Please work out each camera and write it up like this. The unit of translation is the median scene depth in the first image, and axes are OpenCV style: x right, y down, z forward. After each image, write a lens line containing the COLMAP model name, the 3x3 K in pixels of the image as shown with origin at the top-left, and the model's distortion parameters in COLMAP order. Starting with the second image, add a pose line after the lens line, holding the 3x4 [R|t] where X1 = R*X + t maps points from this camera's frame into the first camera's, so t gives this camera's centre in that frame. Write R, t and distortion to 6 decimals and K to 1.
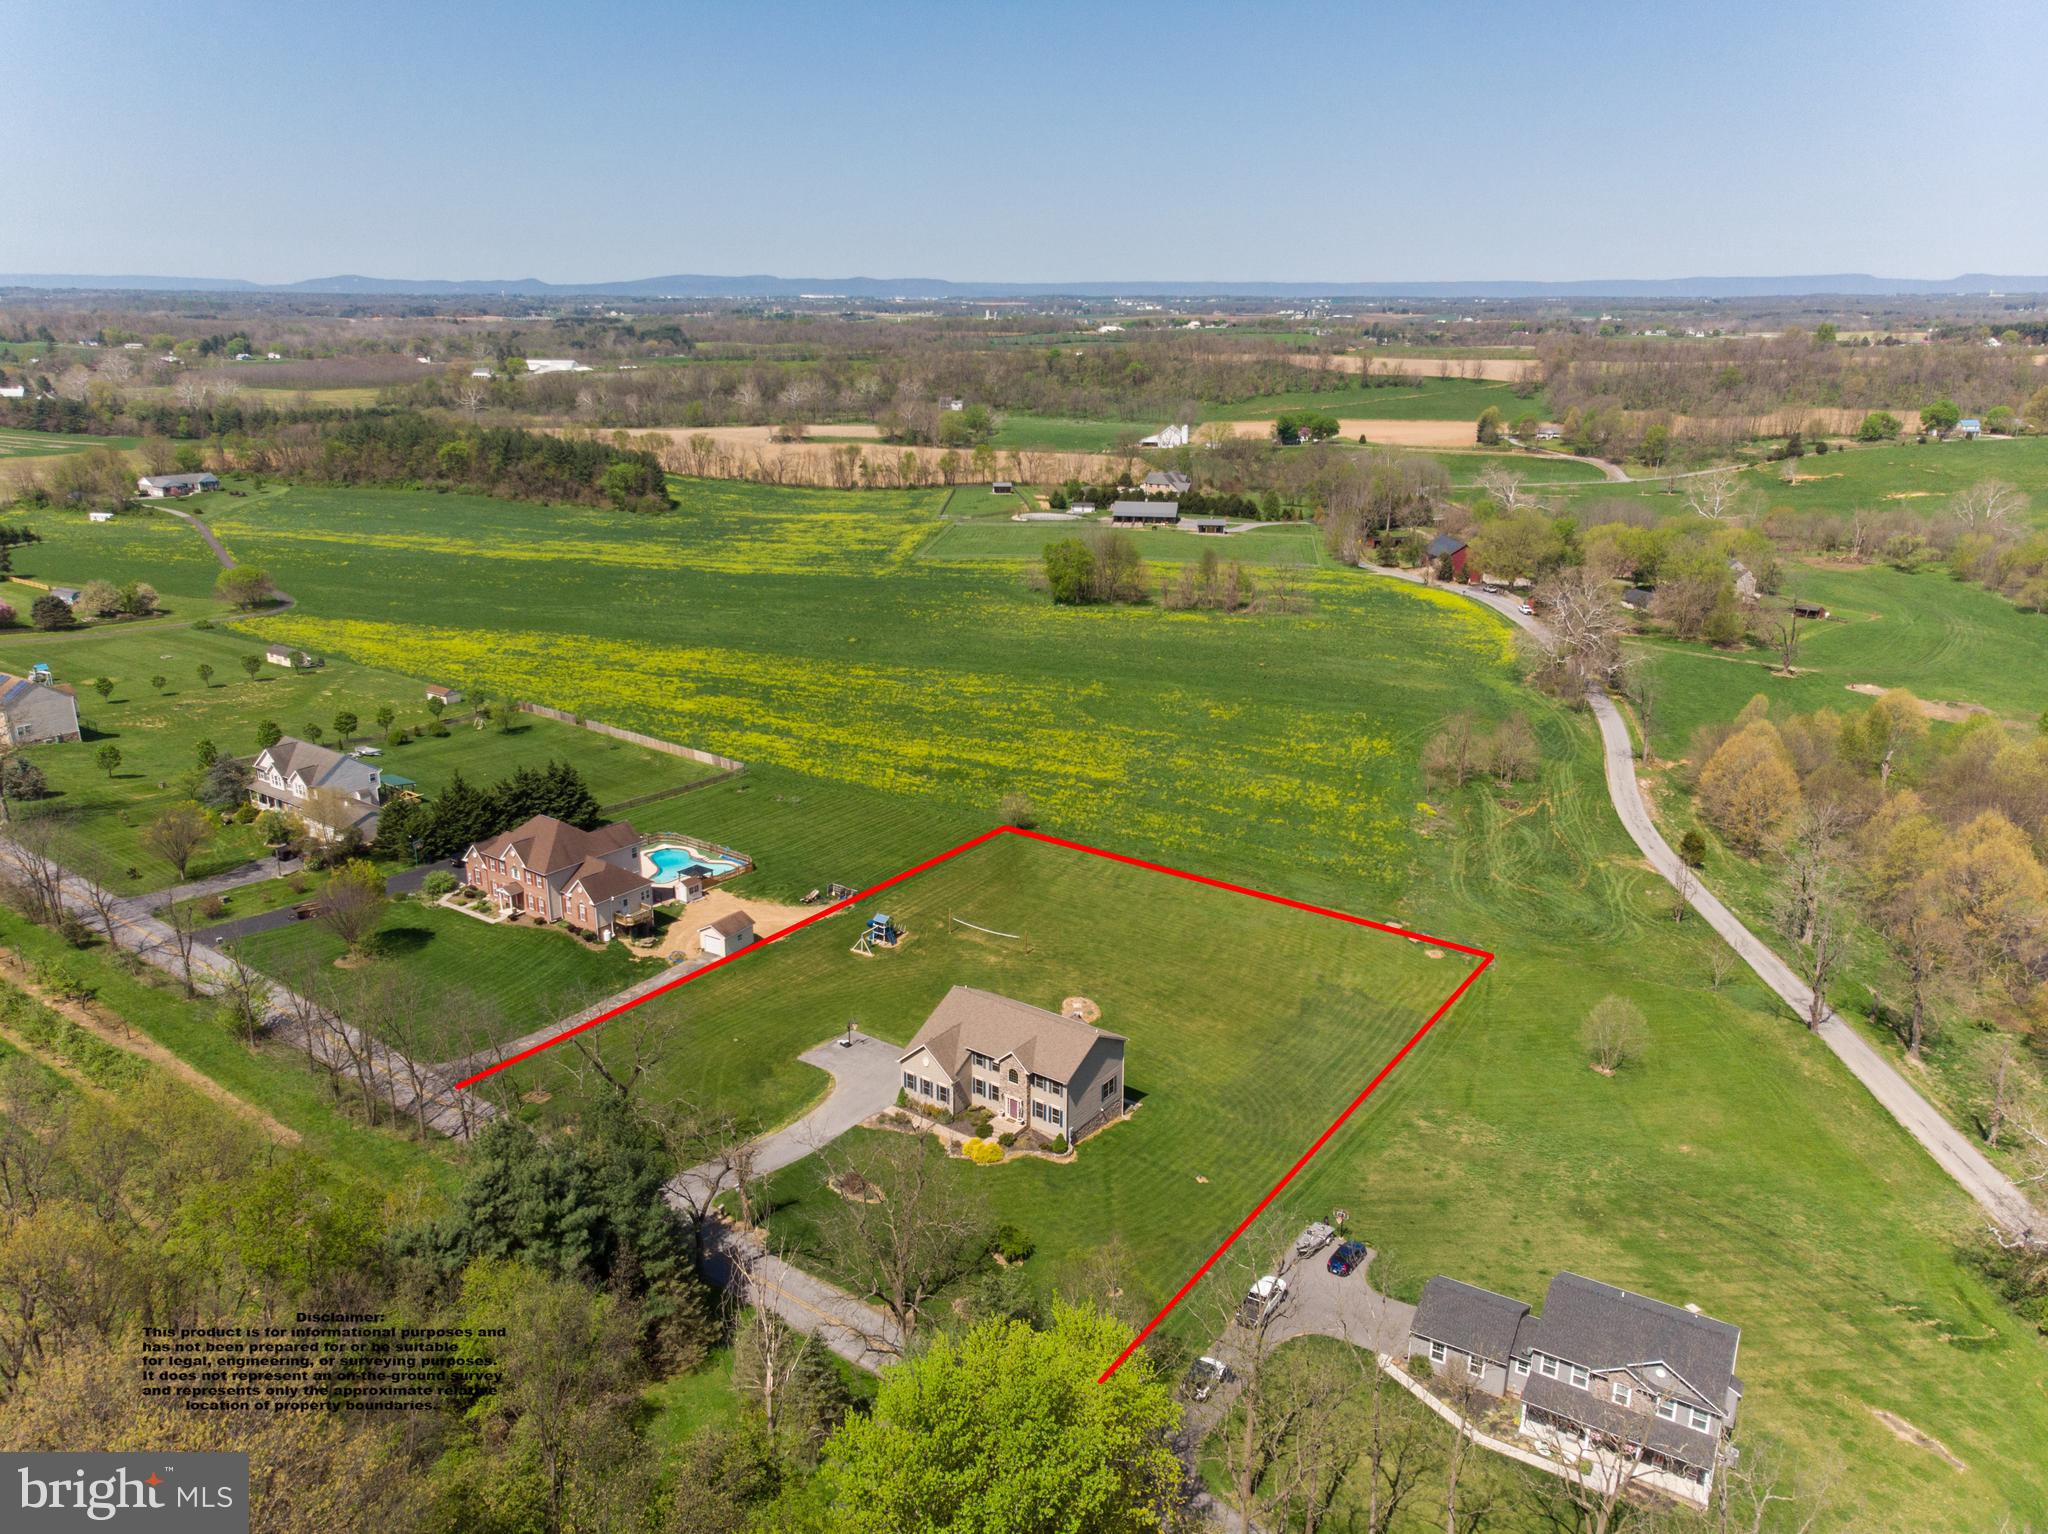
lens RADIAL K [[1496.1, 0, 1024.0], [0, 1496.1, 767.0], [0, 0, 1]] dist [0.063872, -0.045343]
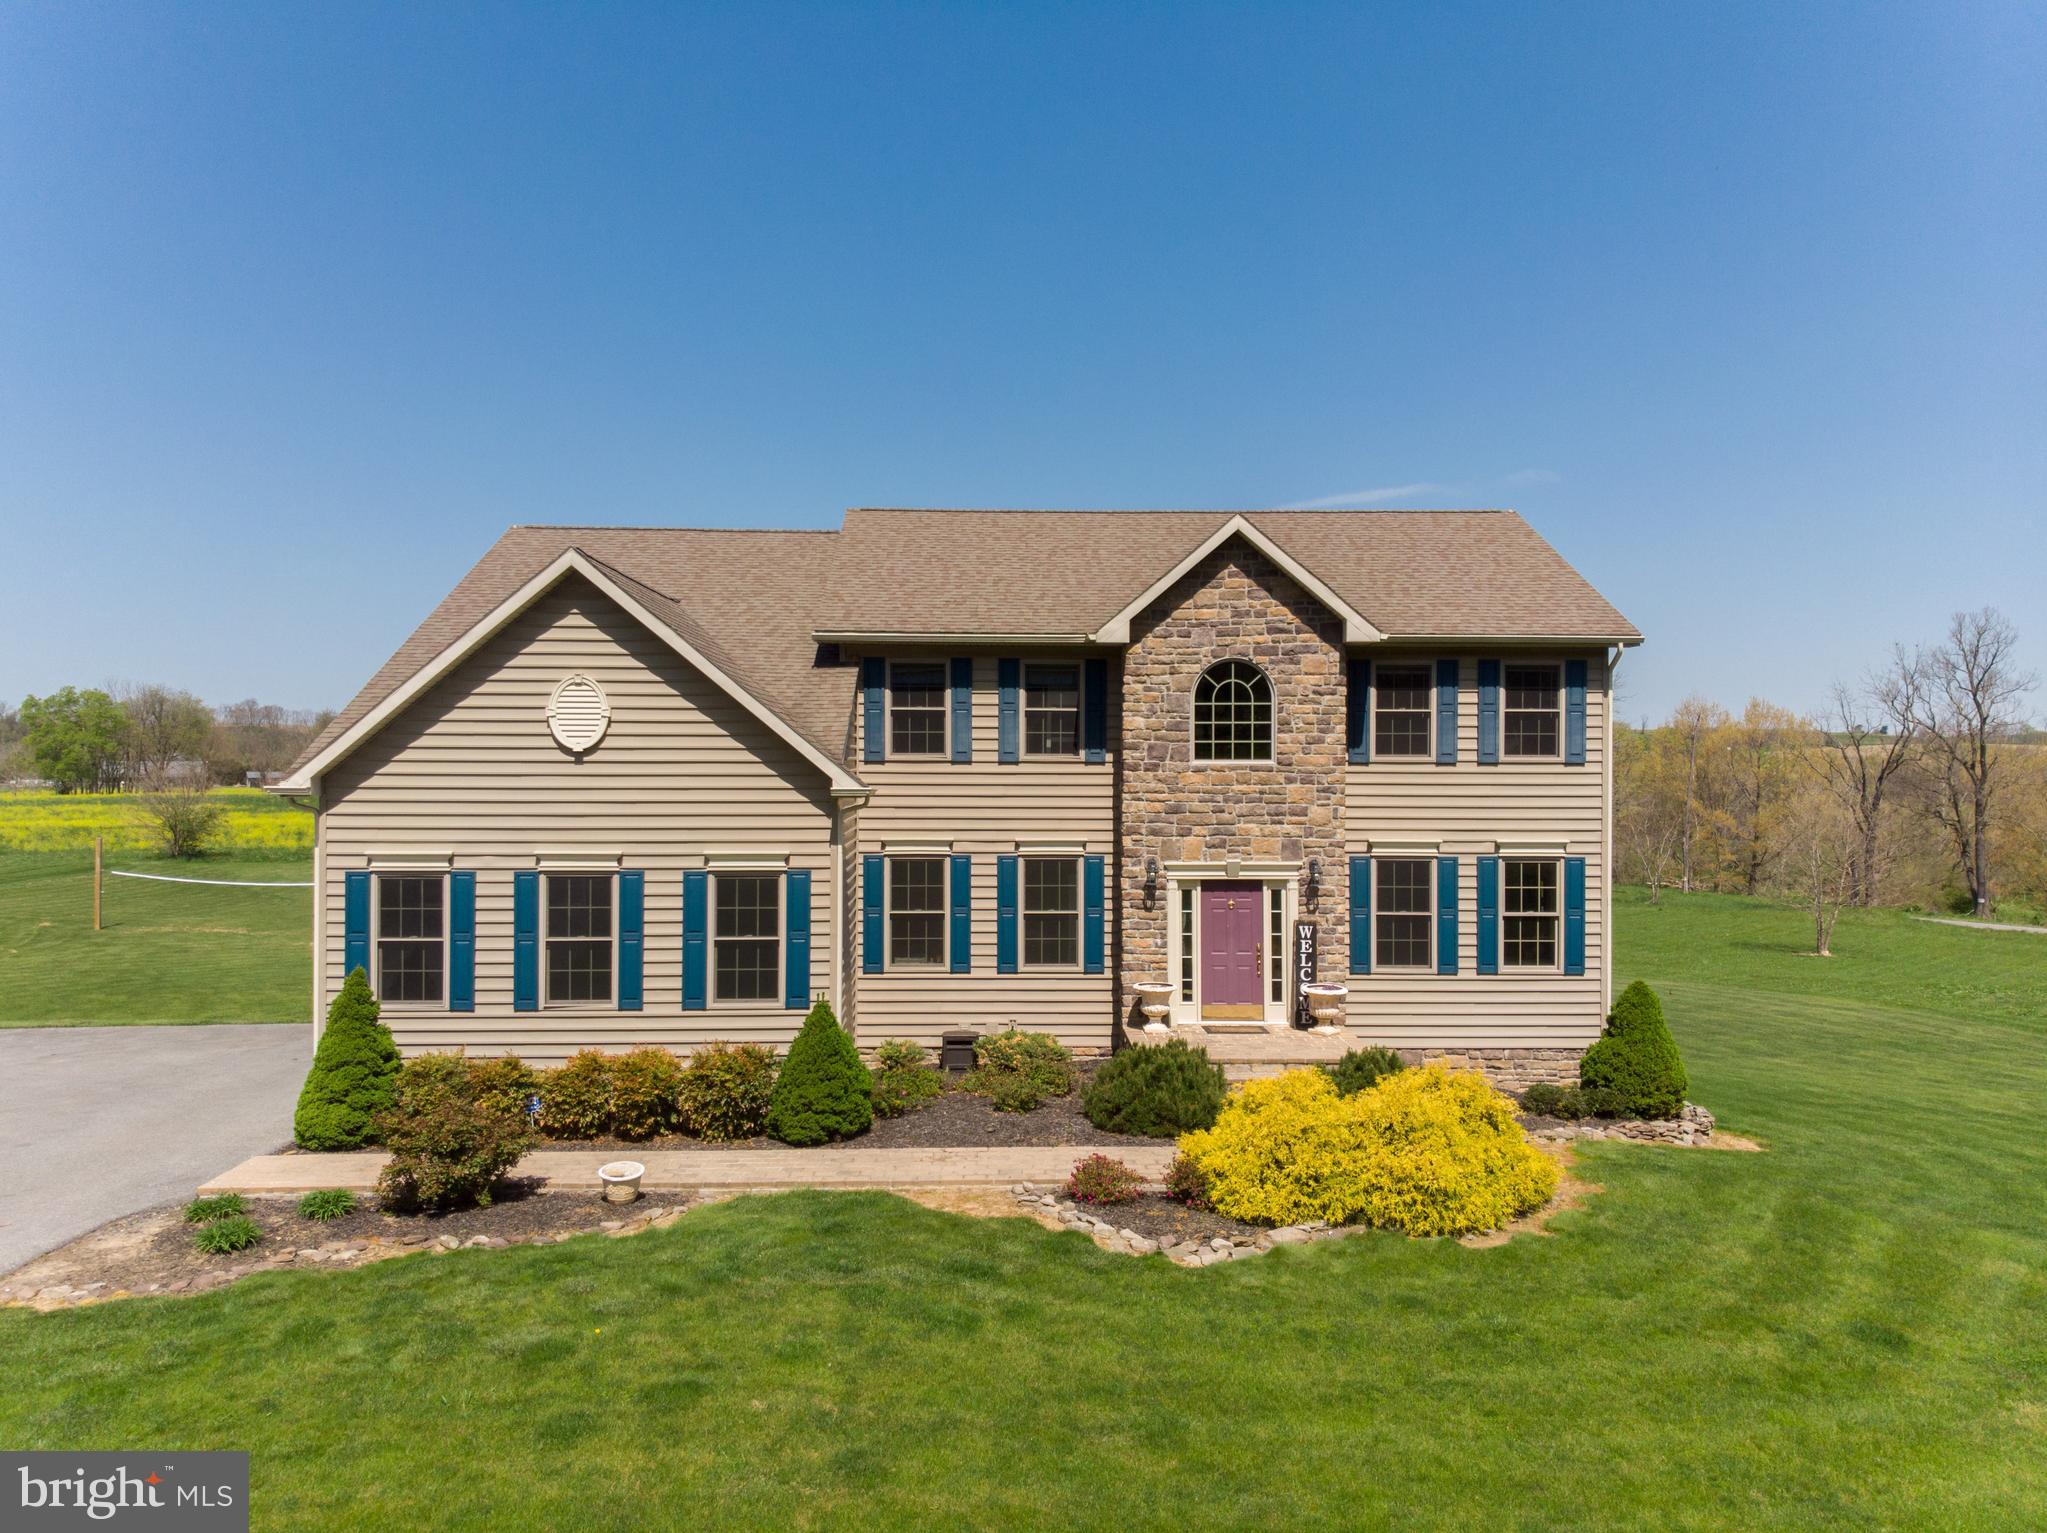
lens RADIAL K [[1495.3, 0, 1023.5], [0, 1495.3, 766.5], [0, 0, 1]] dist [0.063872, -0.045343]
pose [[0.791097, 0.000094, 0.611690, -0.063552], [0.183743, 0.953781, -0.237780, 0.132461], [-0.583441, 0.300501, 0.754517, 0.488769]]
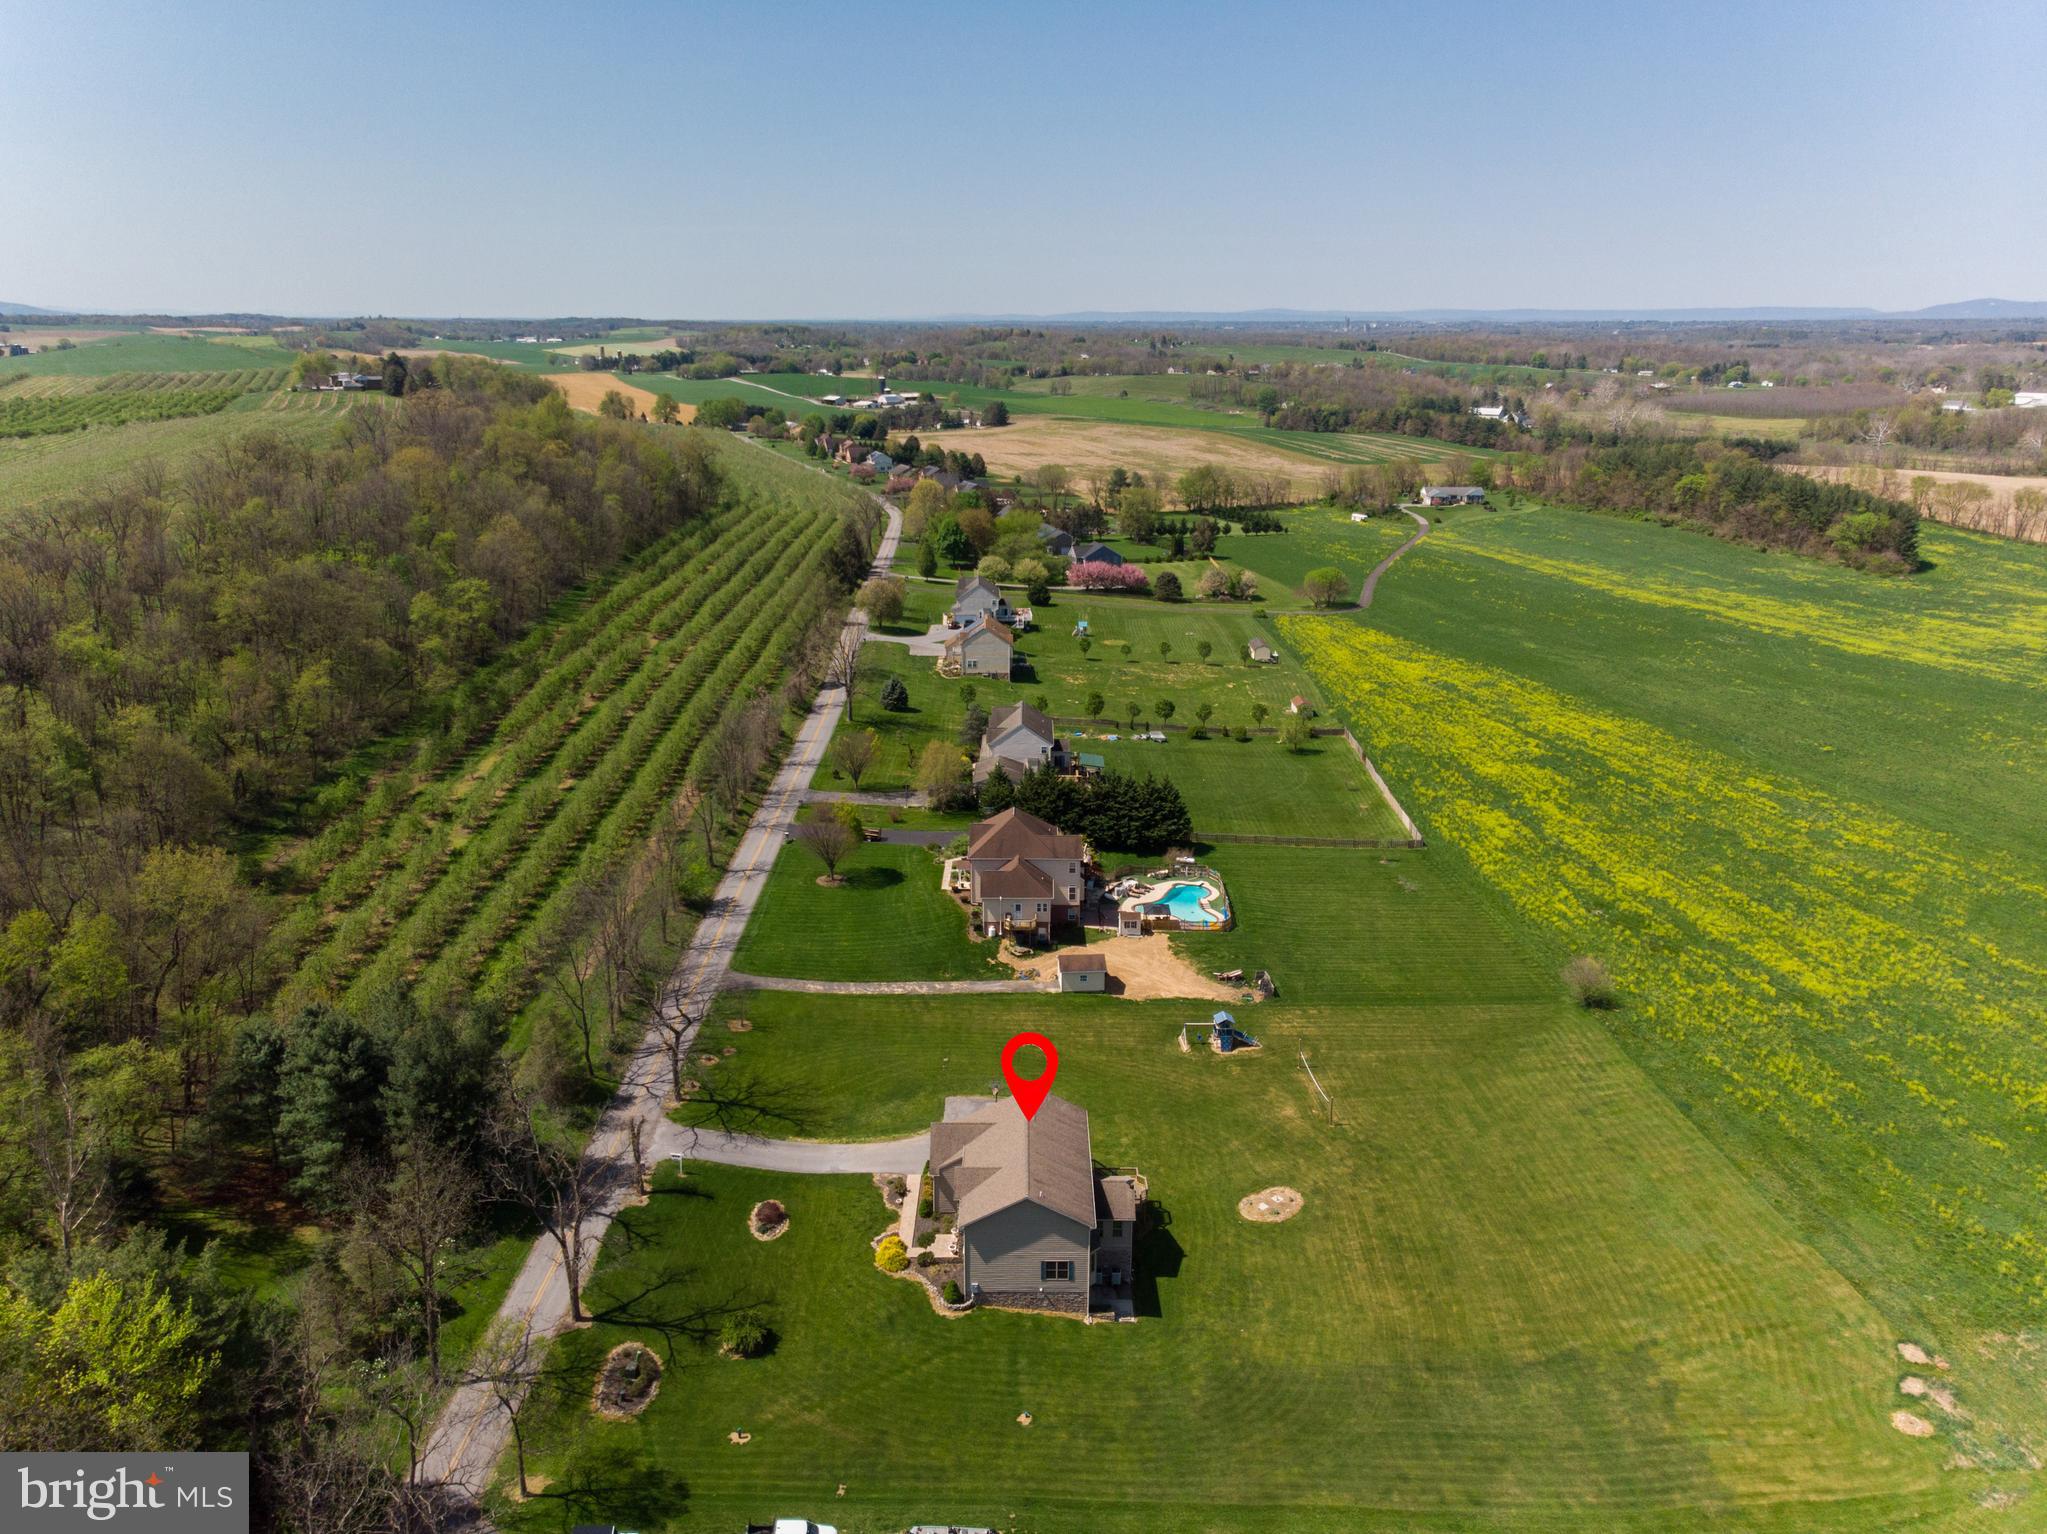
lens RADIAL K [[1495.3, 0, 1023.5], [0, 1495.3, 767.0], [0, 0, 1]] dist [0.063872, -0.045343]
pose [[0.589506, 0.229679, -0.774422, 0.346343], [-0.243182, 0.964708, 0.100999, -0.072595], [0.770289, 0.128786, 0.624556, 0.244988]]
